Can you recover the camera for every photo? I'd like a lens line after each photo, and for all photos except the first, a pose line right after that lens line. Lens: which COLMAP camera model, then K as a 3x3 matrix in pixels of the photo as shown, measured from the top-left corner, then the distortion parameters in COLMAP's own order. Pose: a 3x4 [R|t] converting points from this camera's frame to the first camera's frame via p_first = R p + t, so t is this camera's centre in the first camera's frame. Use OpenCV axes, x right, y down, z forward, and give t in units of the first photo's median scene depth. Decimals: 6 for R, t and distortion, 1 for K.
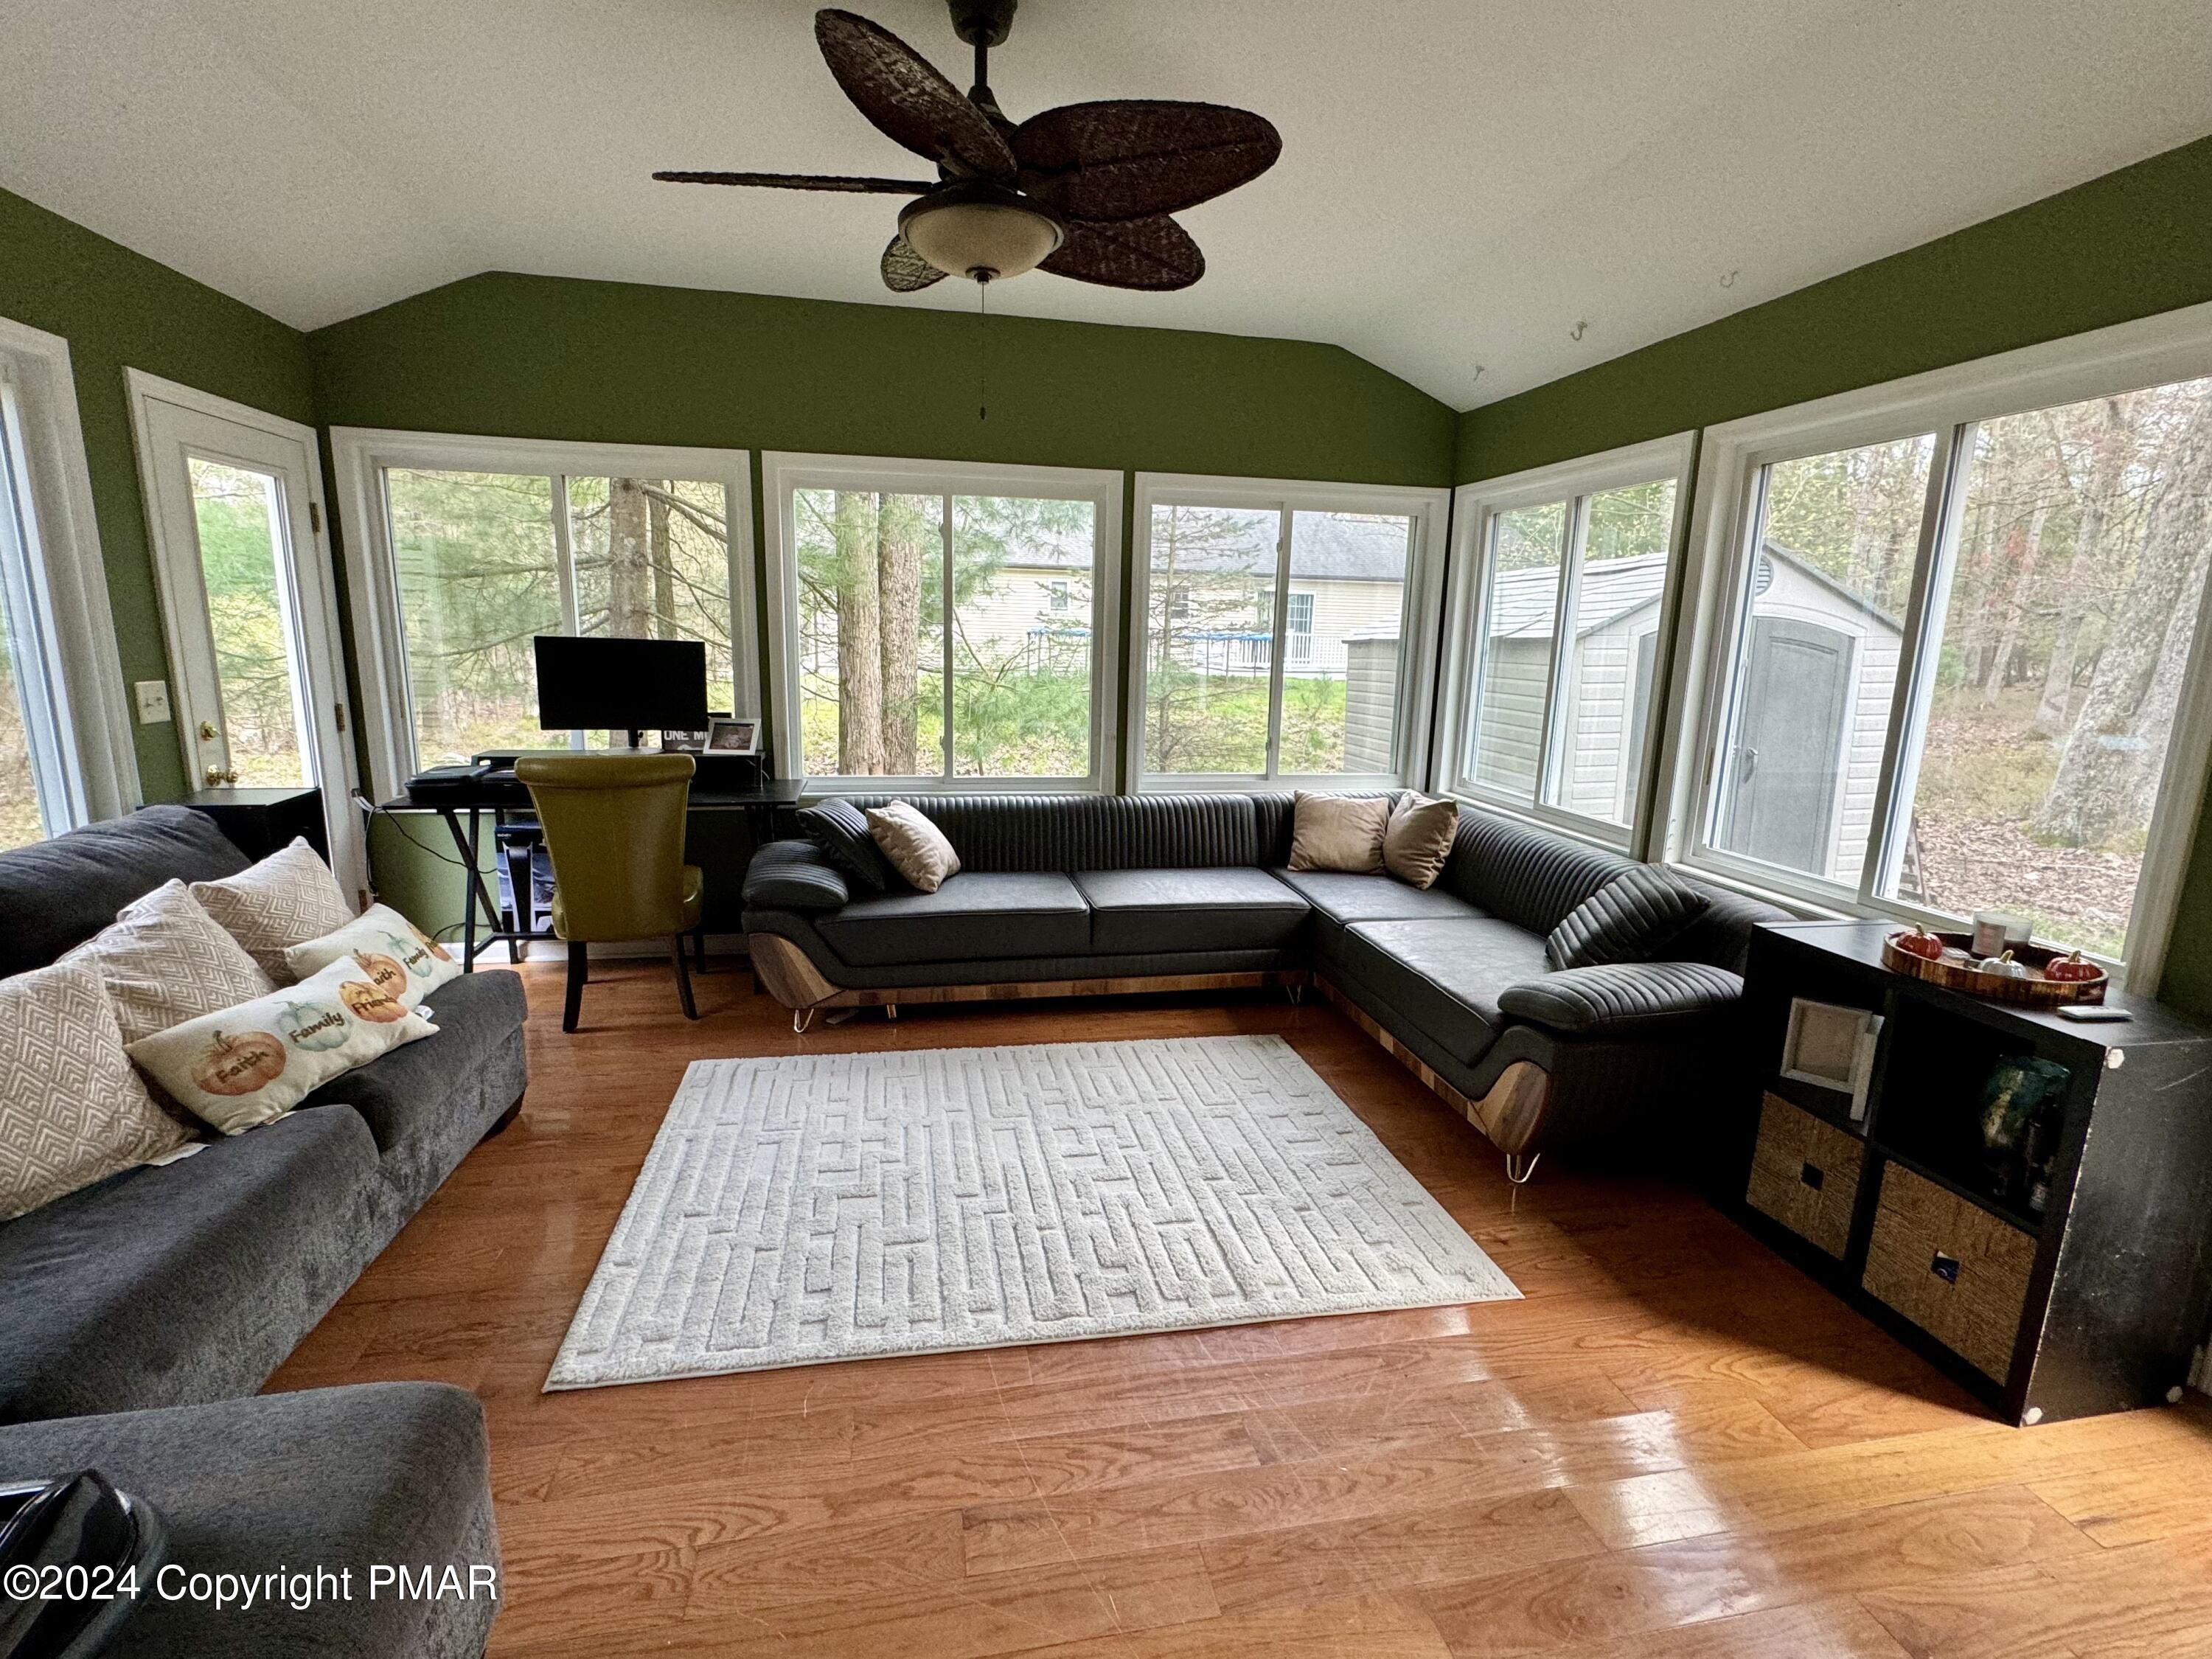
lens RADIAL K [[1011.3, 0, 1106.0], [0, 1011.3, 829.5], [0, 0, 1]] dist [-0.001671, 0.004379]
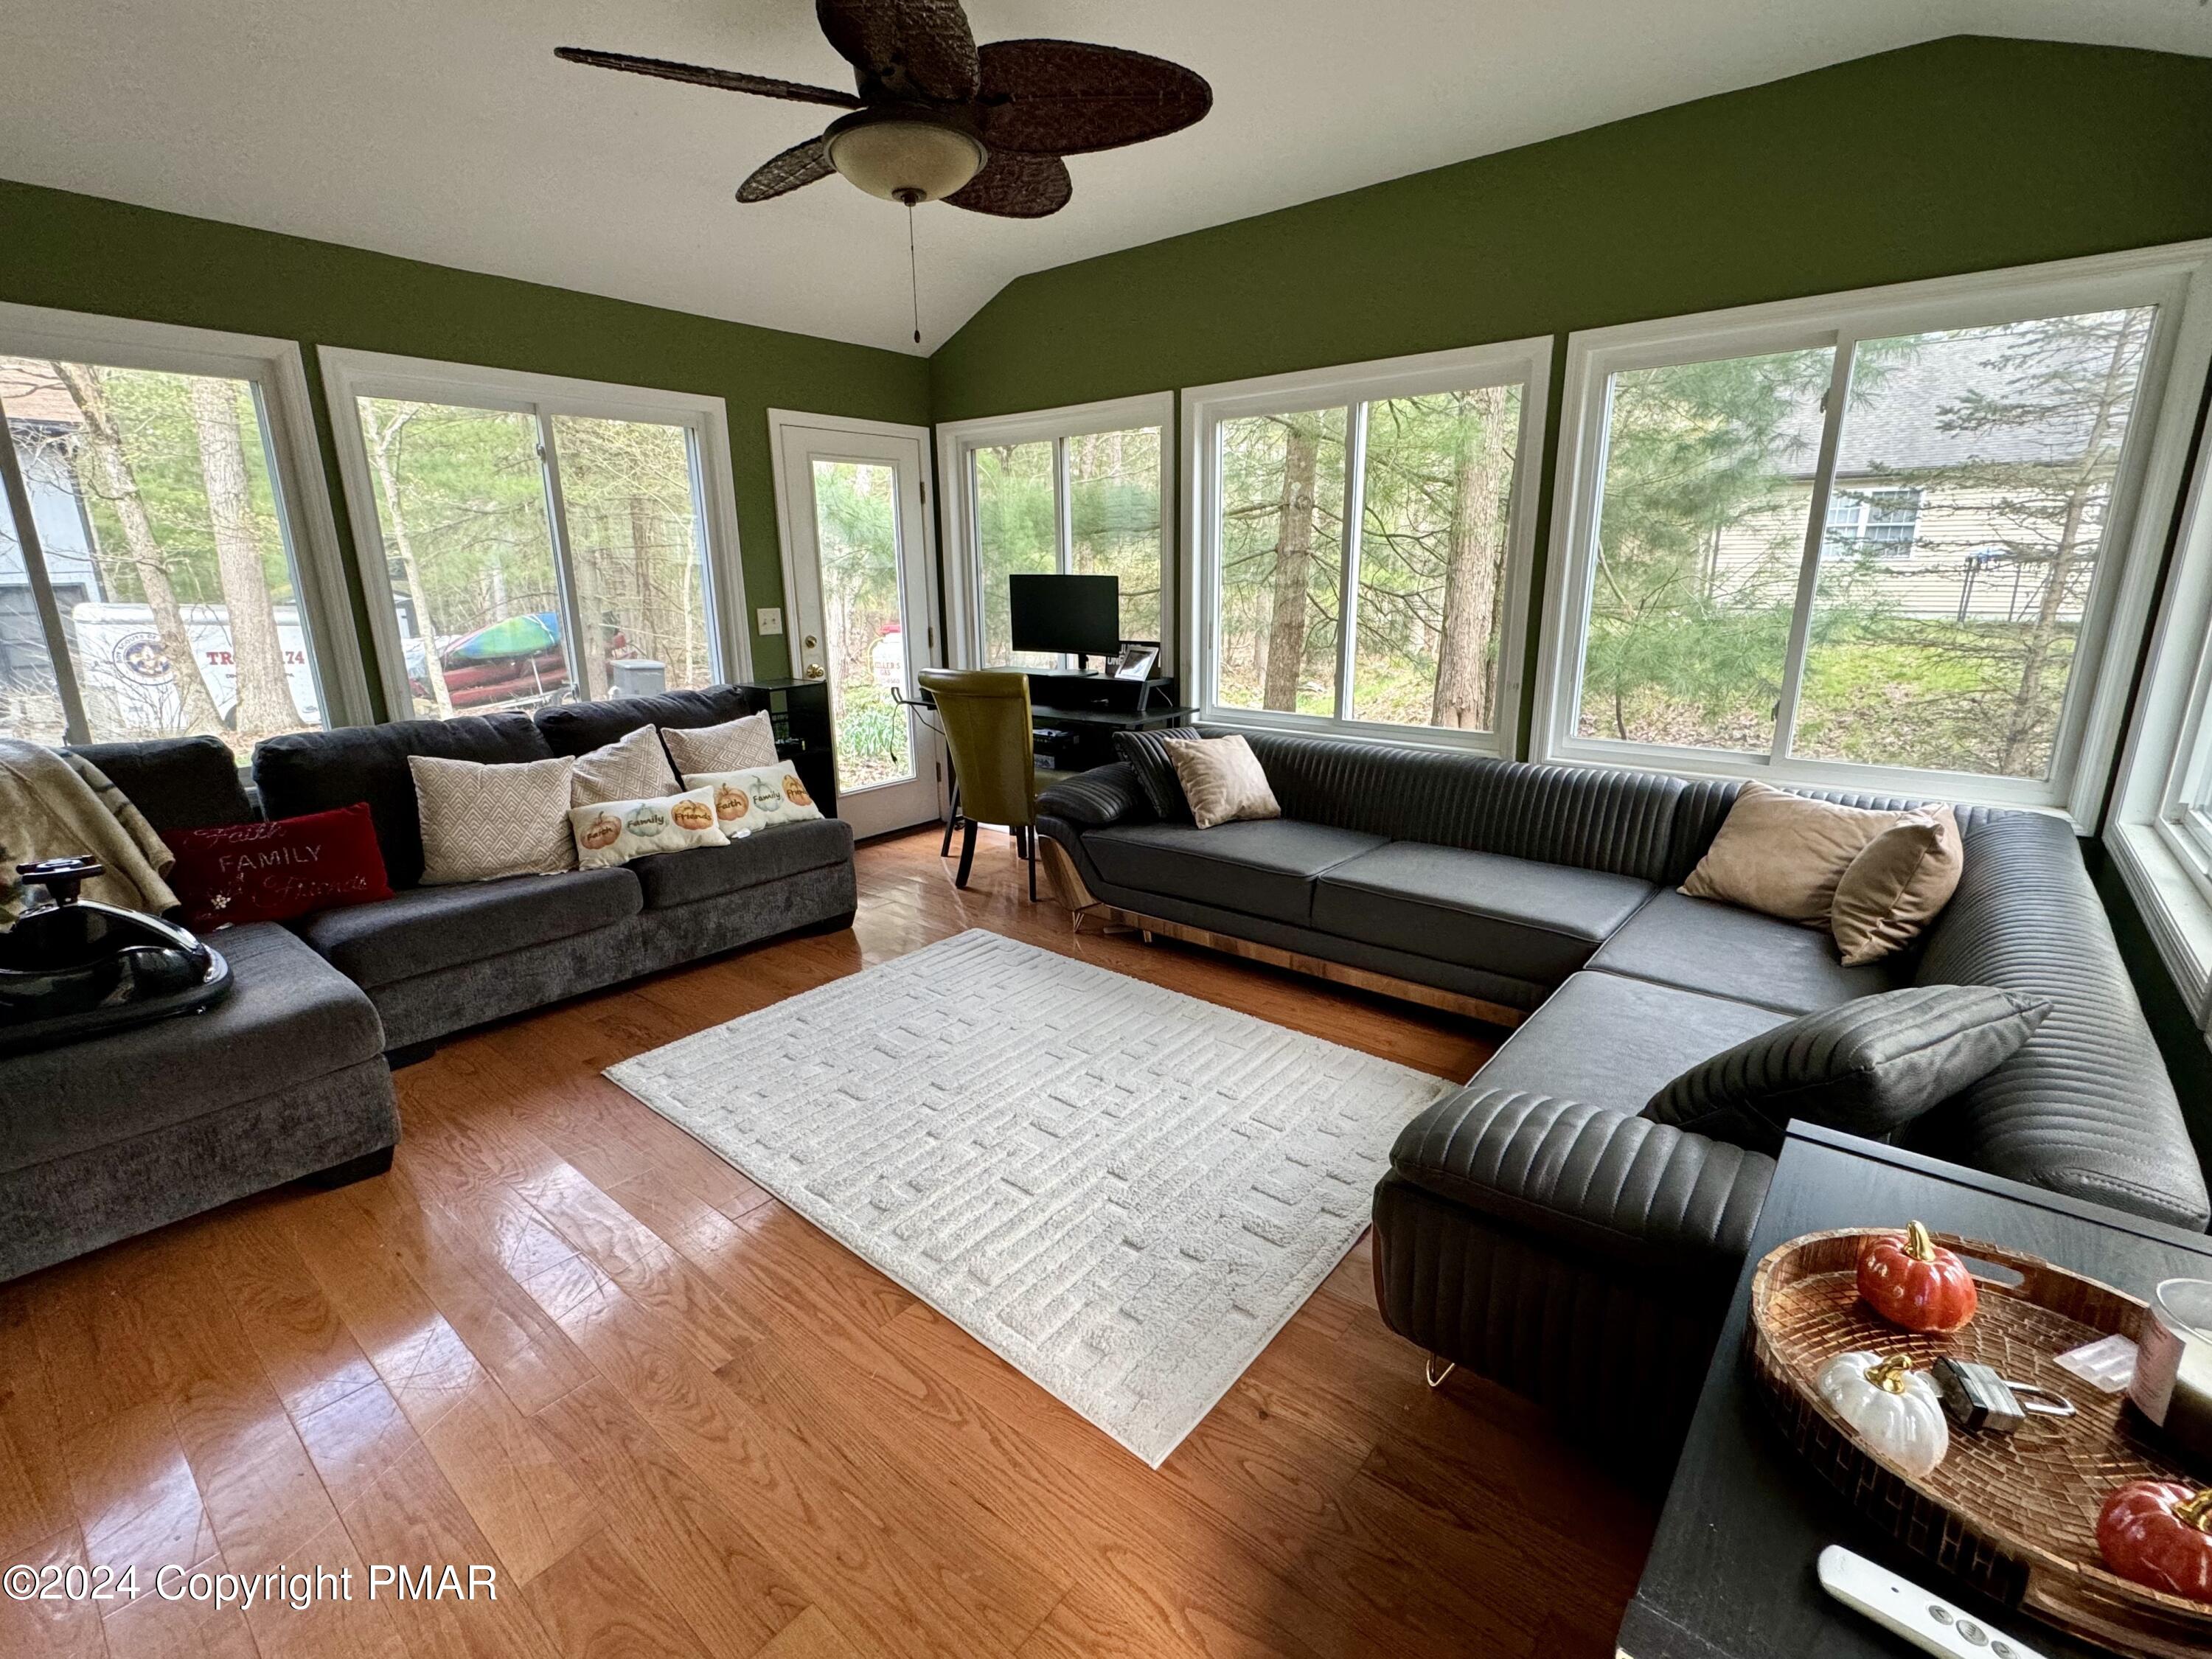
lens RADIAL K [[1011.3, 0, 1106.0], [0, 1011.3, 829.5], [0, 0, 1]] dist [-0.001671, 0.004379]
pose [[0.633496, 0.164053, -0.756154, 0.540959], [-0.123567, 0.986172, 0.110434, -0.035884], [0.763815, 0.023476, 0.645008, 0.317233]]
